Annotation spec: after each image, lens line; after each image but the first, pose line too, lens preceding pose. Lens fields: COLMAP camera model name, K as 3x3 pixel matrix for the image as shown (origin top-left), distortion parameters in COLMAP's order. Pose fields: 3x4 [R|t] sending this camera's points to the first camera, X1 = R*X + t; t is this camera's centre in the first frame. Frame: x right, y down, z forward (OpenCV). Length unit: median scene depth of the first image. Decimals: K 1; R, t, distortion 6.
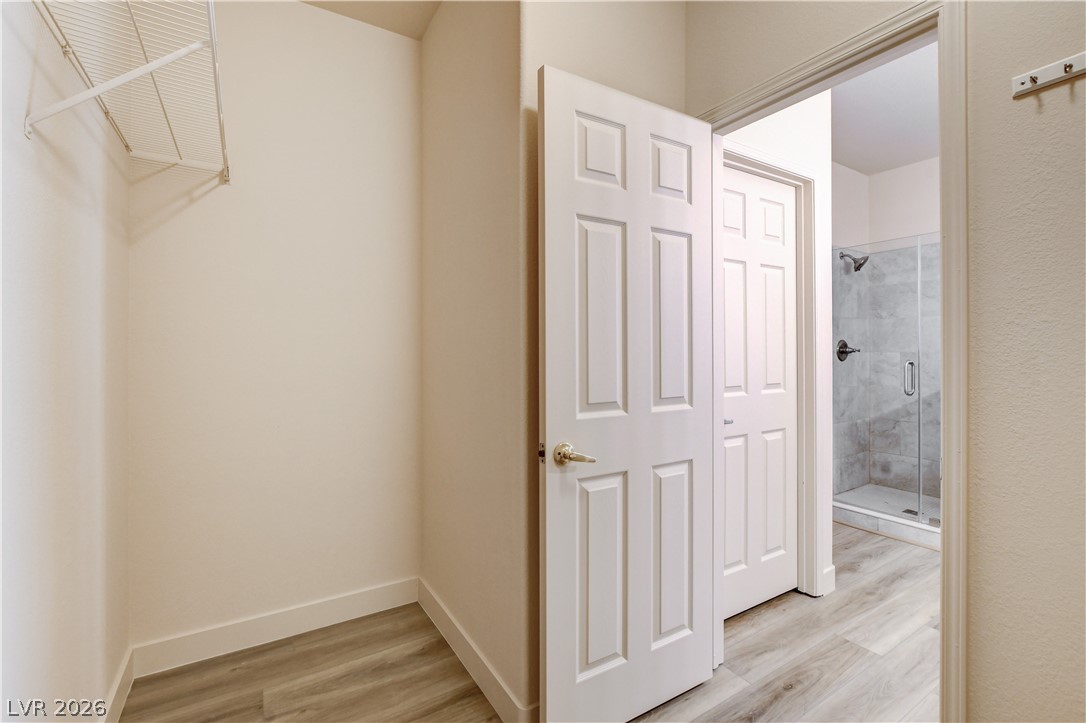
lens RADIAL K [[475.7, 0, 547.9], [0, 475.7, 346.3], [0, 0, 1]] dist [-0.012232, -0.000037]
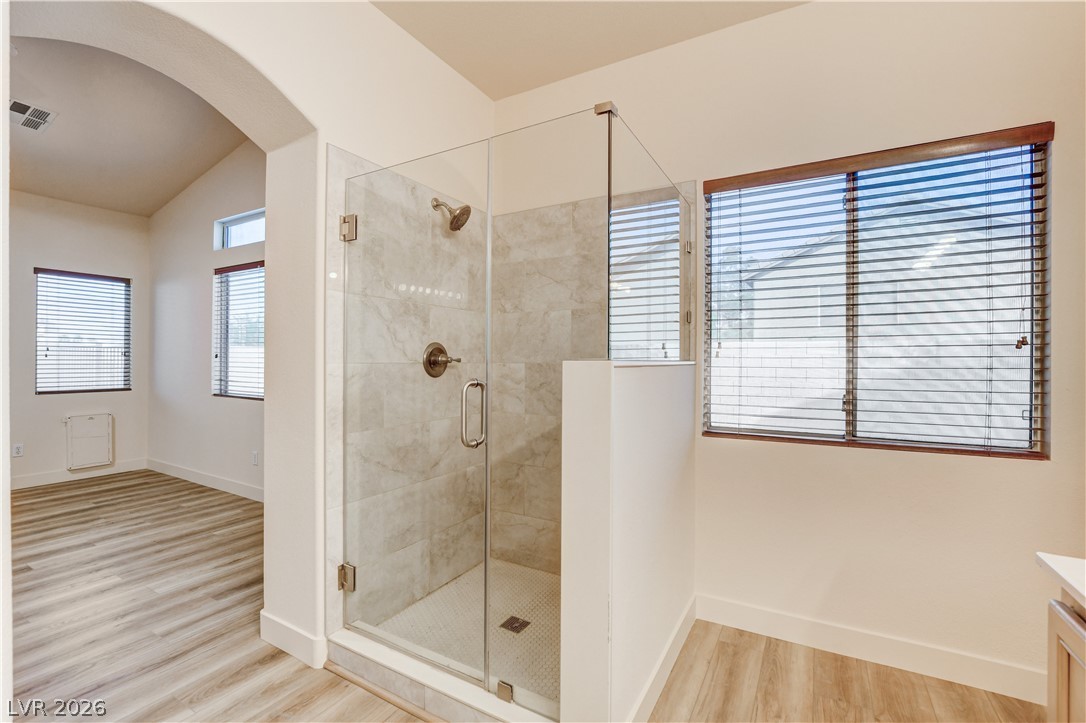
lens RADIAL K [[475.7, 0, 543.0], [0, 475.7, 360.1], [0, 0, 1]] dist [-0.012232, -0.000037]
pose [[0.886802, 0.005501, 0.462116, 0.455432], [-0.009908, 0.999926, 0.007111, 0.003322], [-0.462043, -0.010885, 0.886791, 0.387107]]
